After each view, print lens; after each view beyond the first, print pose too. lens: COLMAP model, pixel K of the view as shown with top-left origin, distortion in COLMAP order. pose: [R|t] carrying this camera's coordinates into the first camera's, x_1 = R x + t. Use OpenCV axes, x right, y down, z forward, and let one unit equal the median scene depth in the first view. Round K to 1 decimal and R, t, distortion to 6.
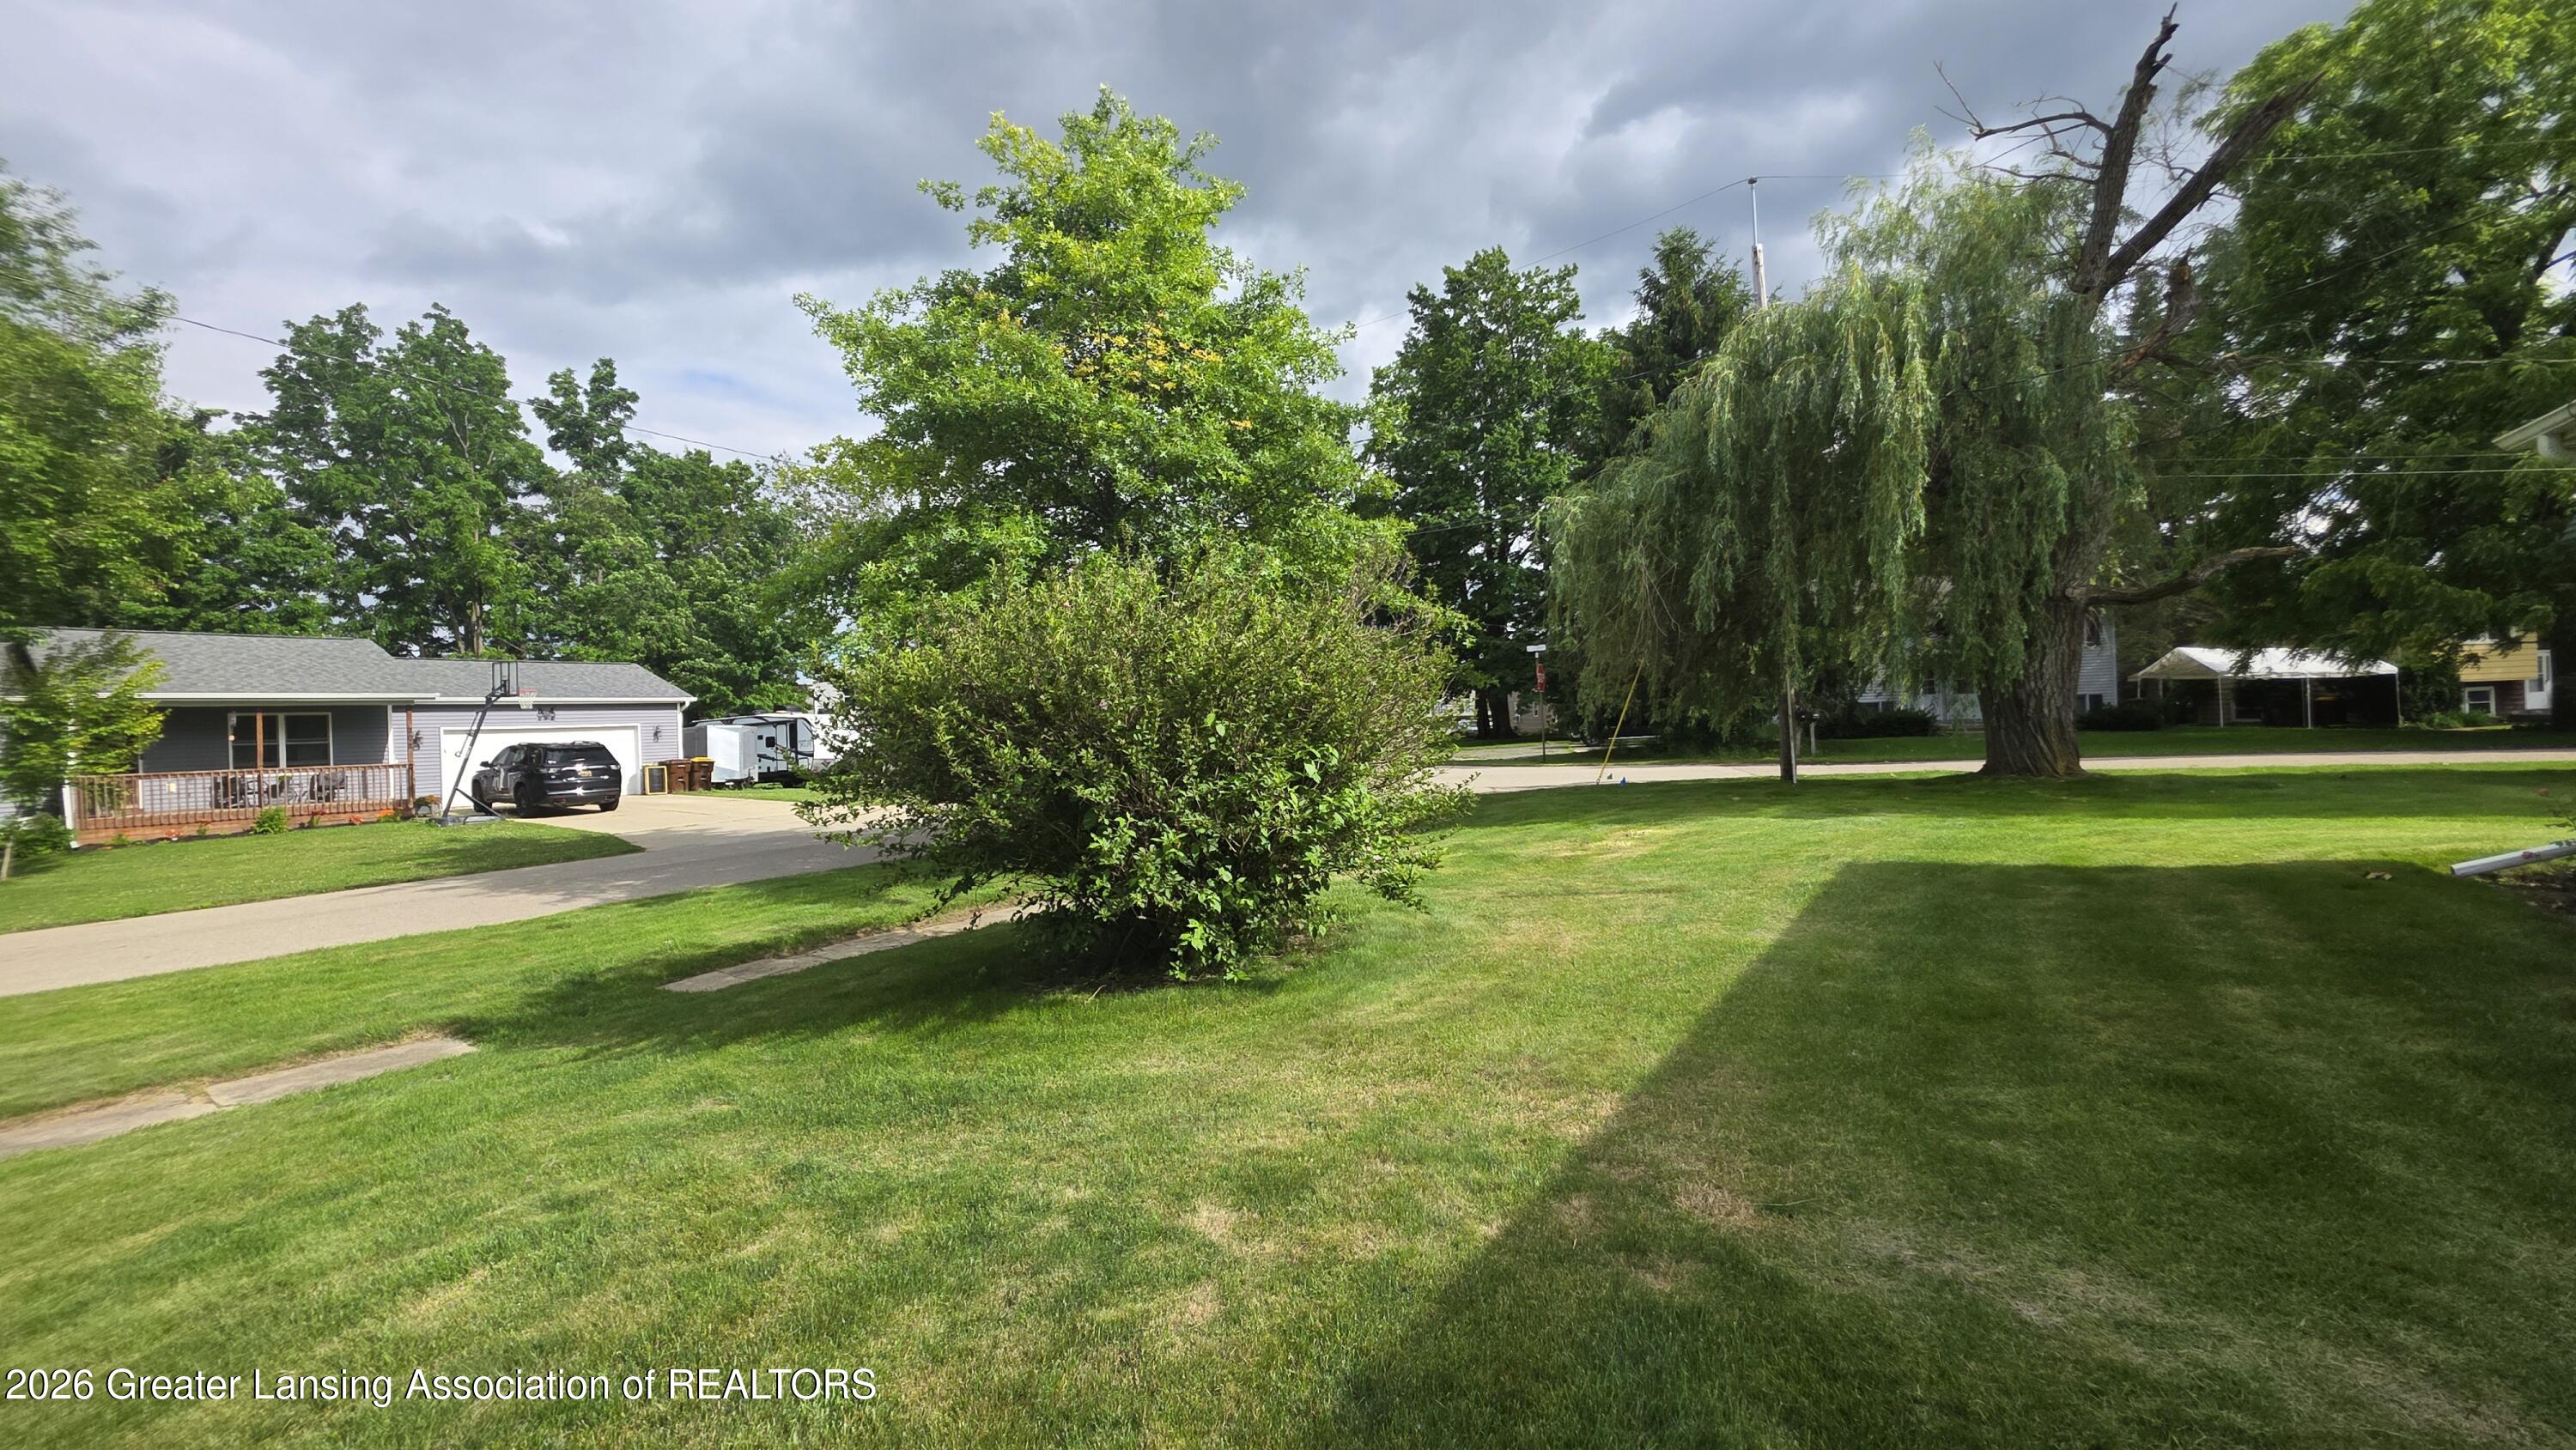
lens RADIAL K [[1037.5, 0, 1288.0], [0, 1037.5, 725.0], [0, 0, 1]] dist [0.002192, 0.000484]
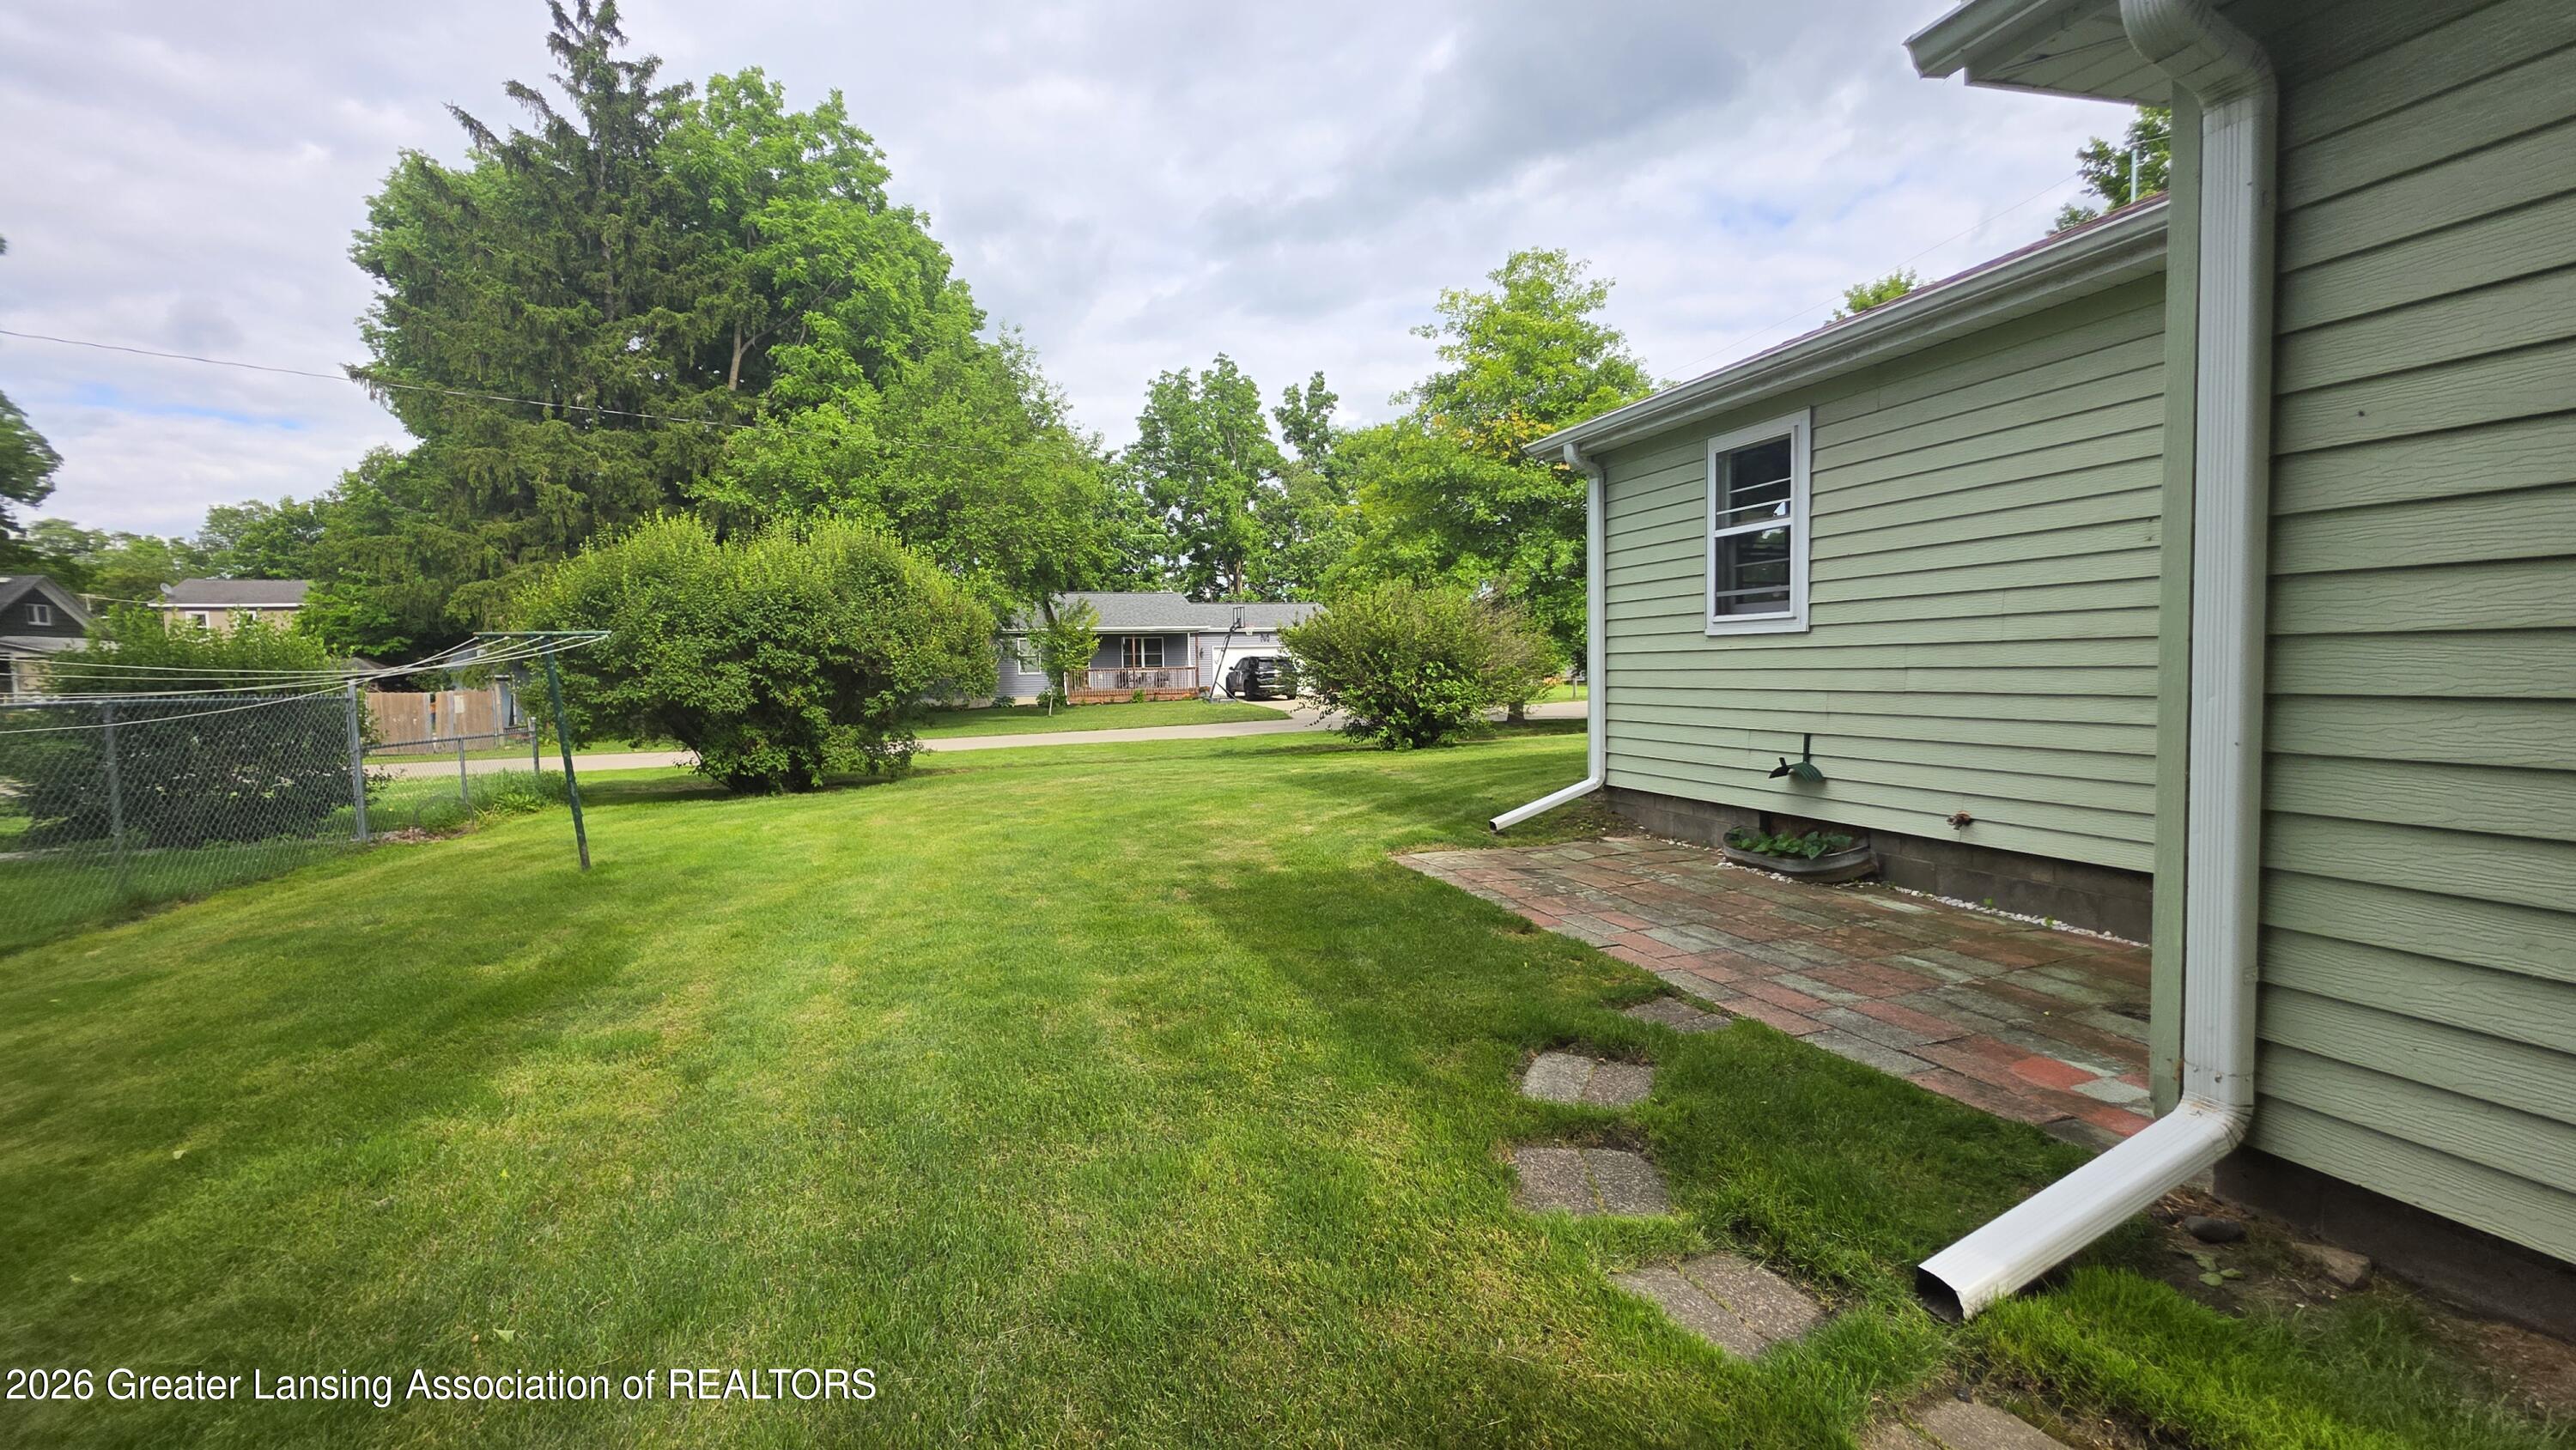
lens RADIAL K [[1023.1, 0, 1288.0], [0, 1023.1, 725.0], [0, 0, 1]] dist [-0.000515, 0.000212]
pose [[0.808307, 0.058958, -0.585802, 0.150131], [-0.013307, 0.996549, 0.081936, -0.003998], [0.588611, -0.058434, 0.806302, -0.153674]]
